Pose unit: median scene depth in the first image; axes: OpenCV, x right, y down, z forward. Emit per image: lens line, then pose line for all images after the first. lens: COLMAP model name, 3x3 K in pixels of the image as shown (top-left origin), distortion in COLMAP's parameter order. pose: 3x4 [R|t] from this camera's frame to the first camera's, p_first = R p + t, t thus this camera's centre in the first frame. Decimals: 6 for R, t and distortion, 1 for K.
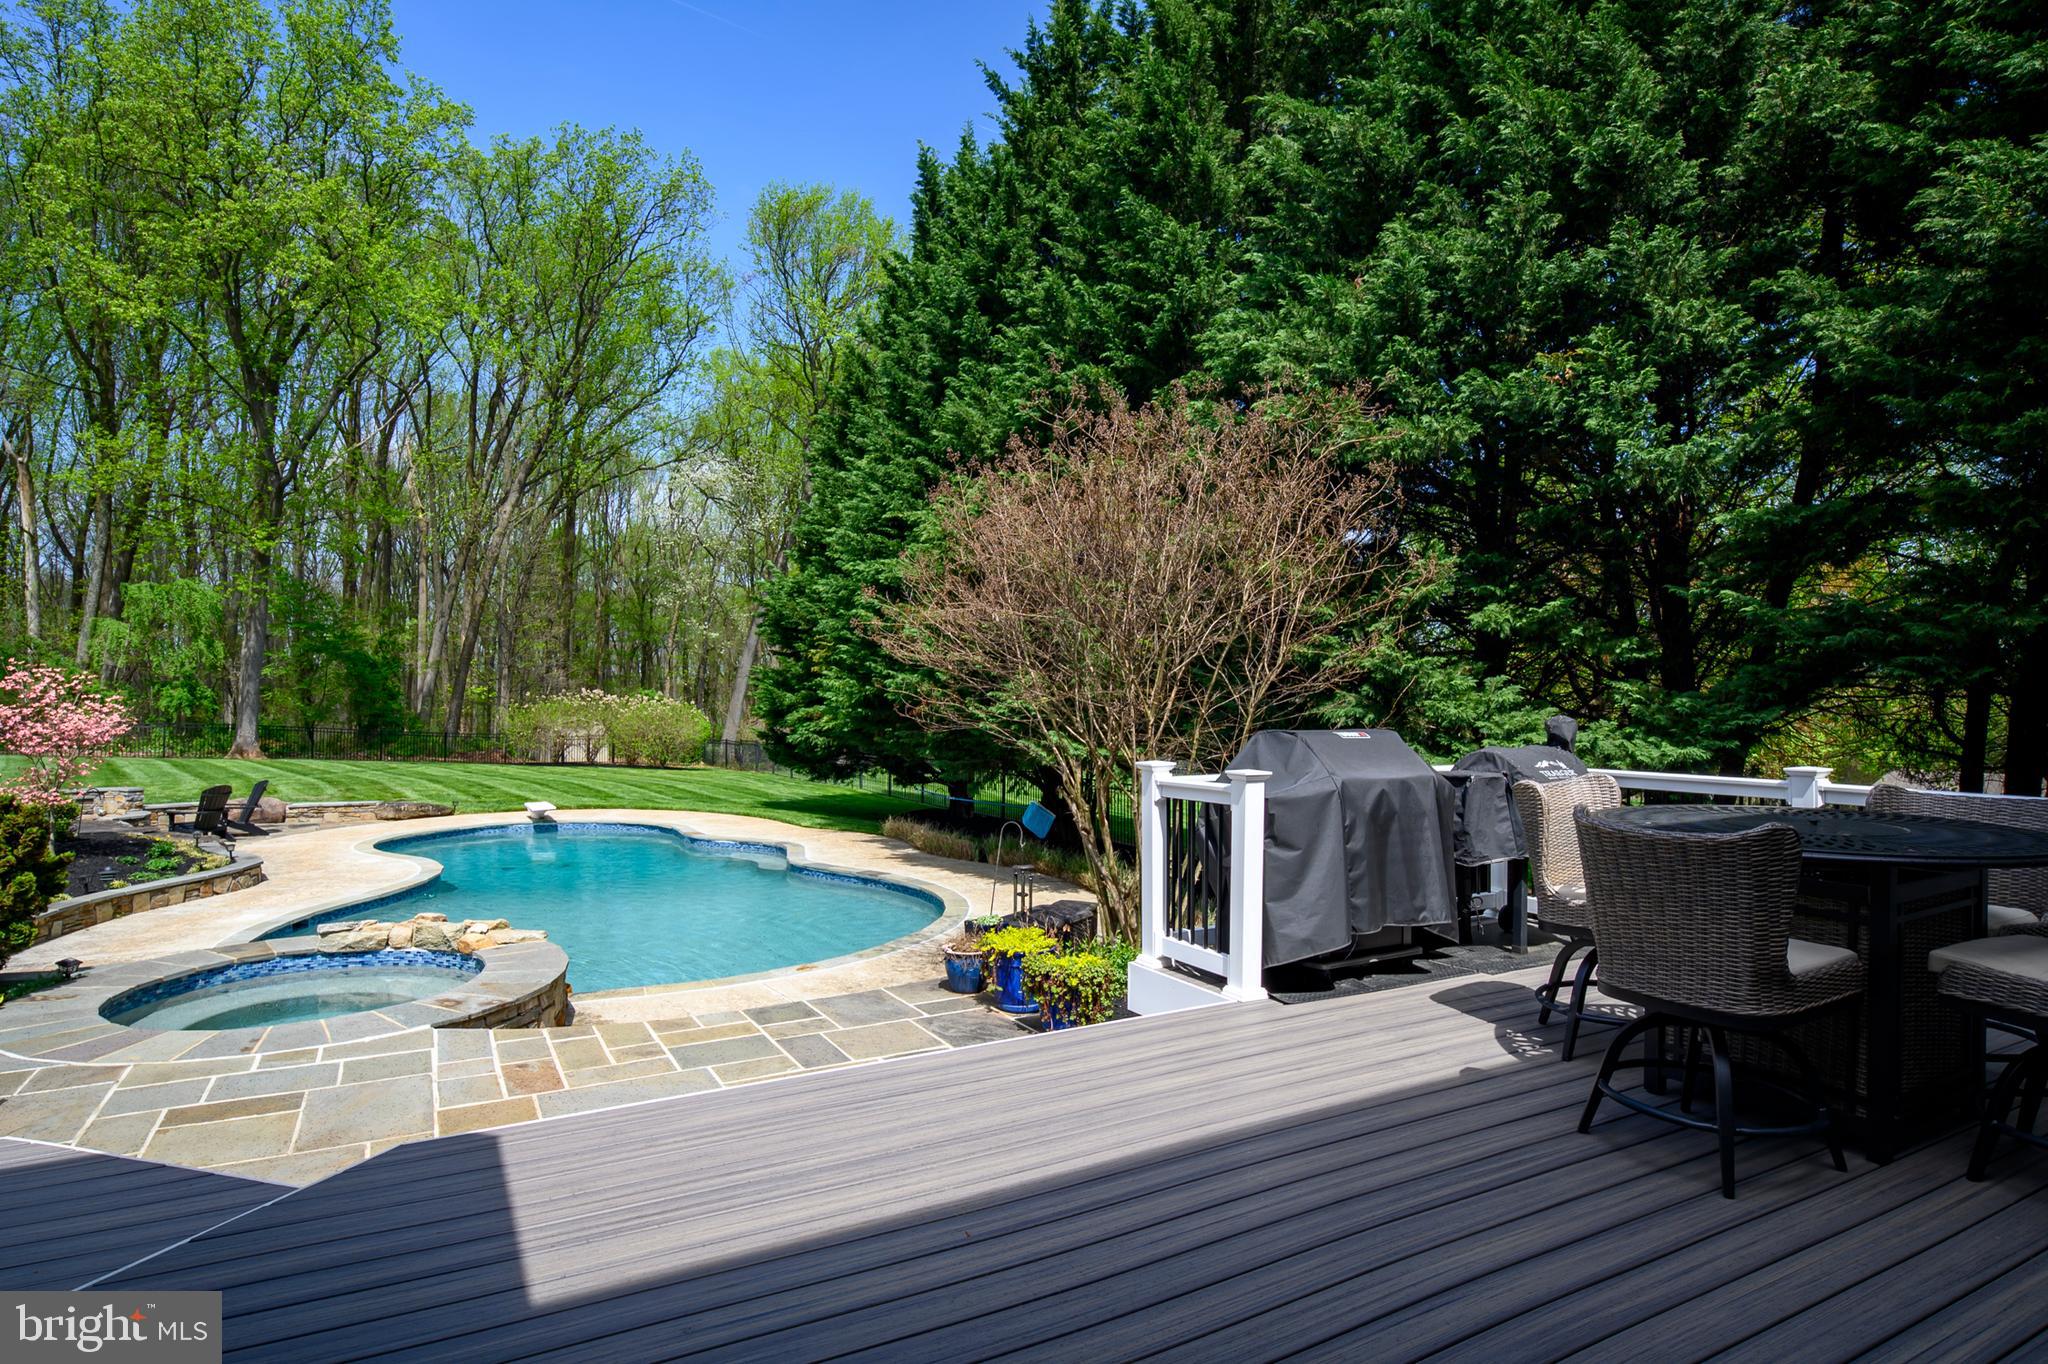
lens RADIAL K [[1111.8, 0, 1019.6], [0, 1111.8, 692.1], [0, 0, 1]] dist [-0.003064, -0.002554]
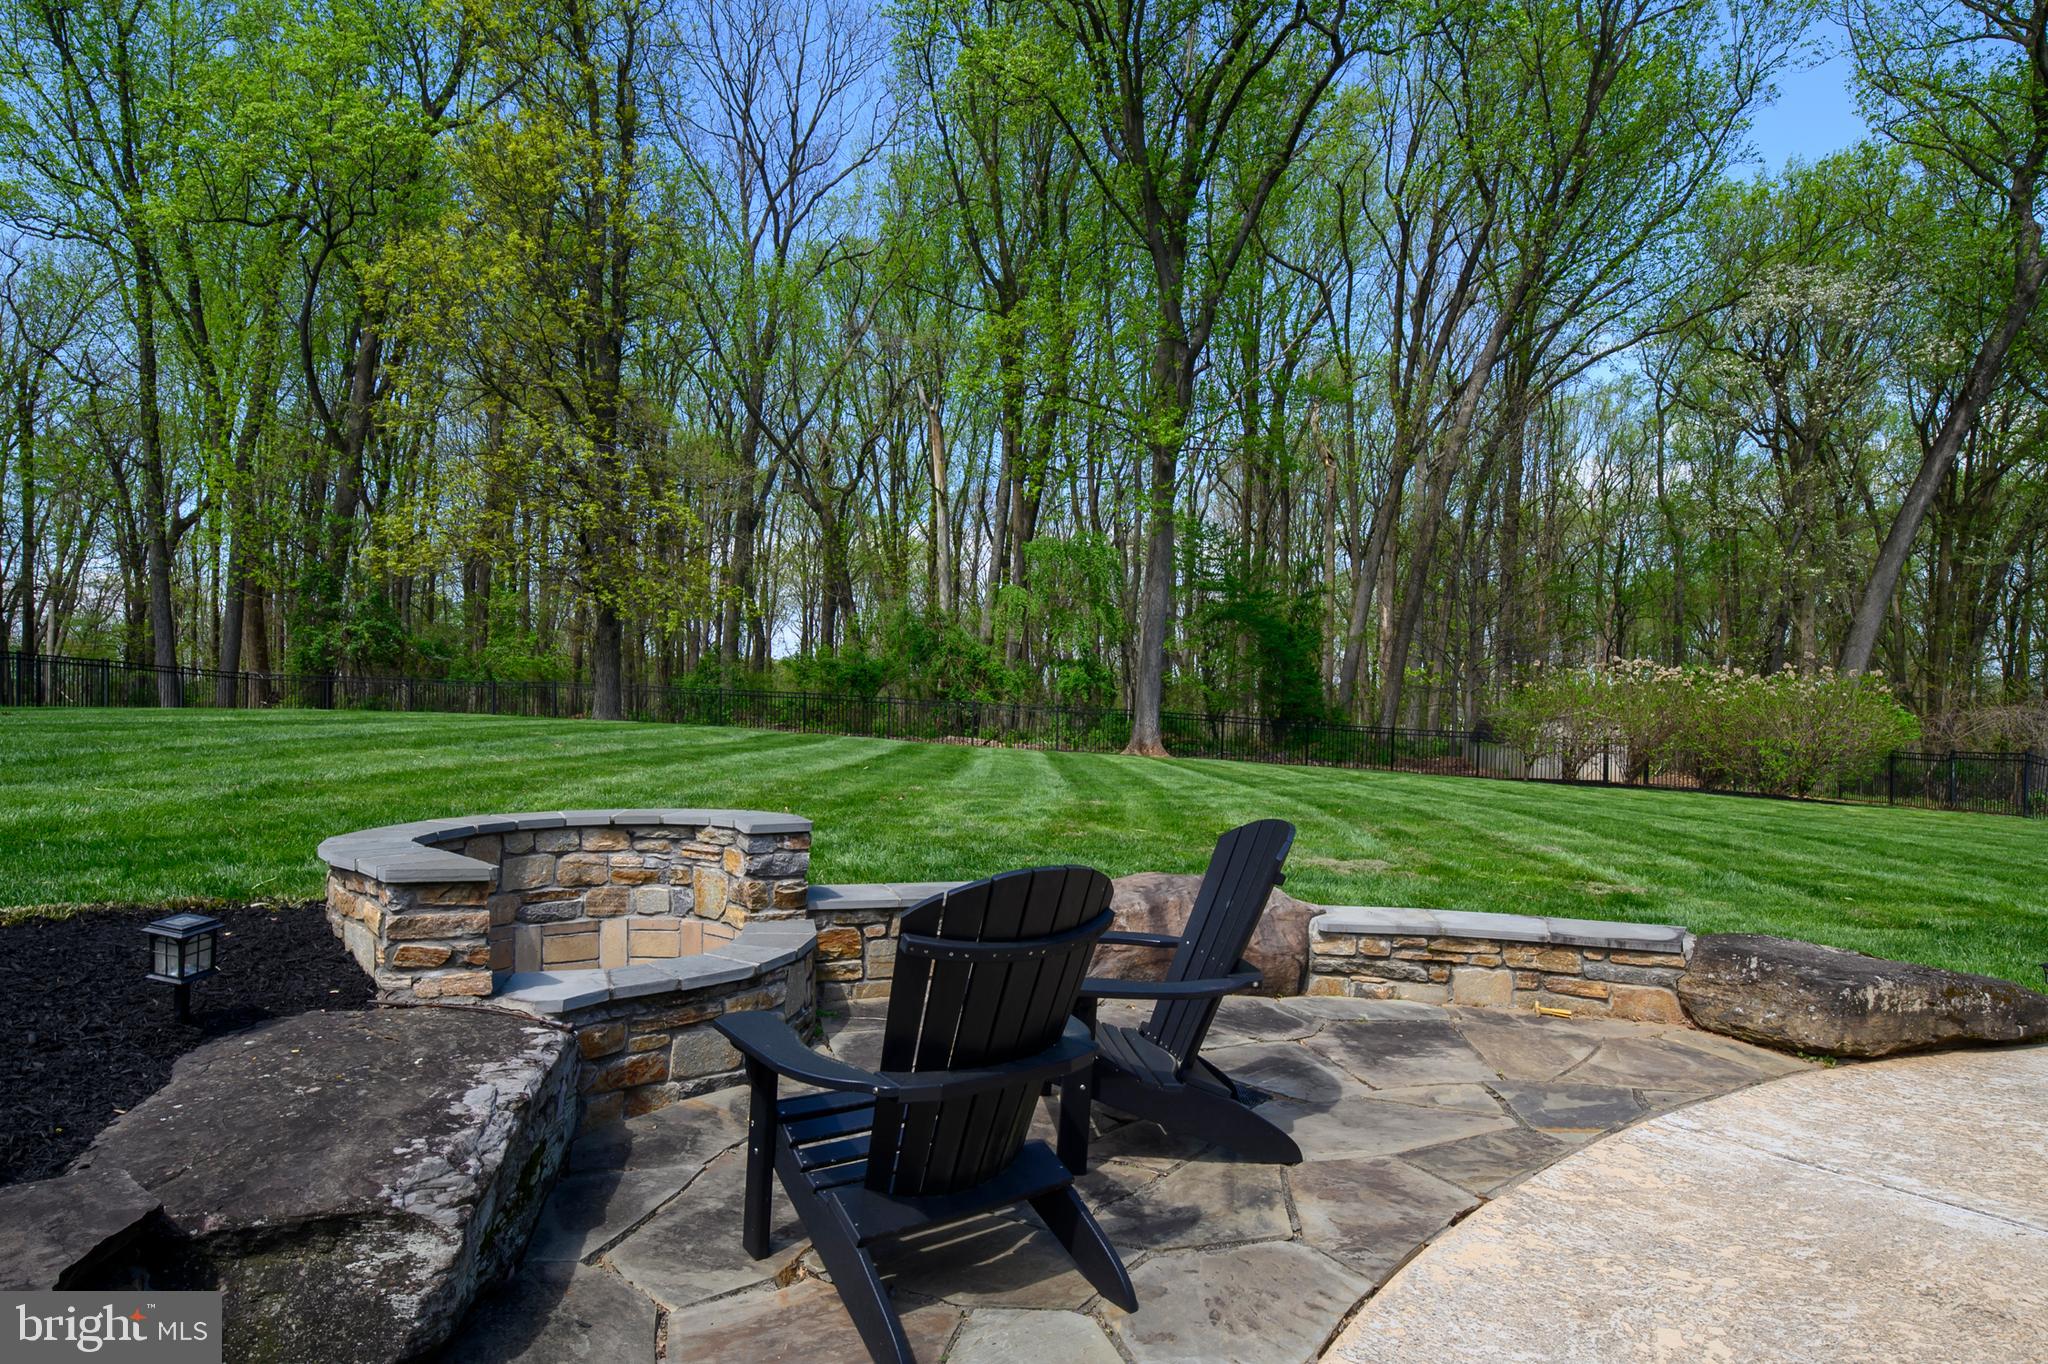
lens RADIAL K [[1121.0, 0, 1016.6], [0, 1121.0, 689.2], [0, 0, 1]] dist [-0.000494, -0.000538]
pose [[0.751772, -0.008464, -0.659369, -0.780370], [-0.003190, 0.999859, -0.016472, 0.081001], [0.659415, 0.014487, 0.751639, 1.102245]]
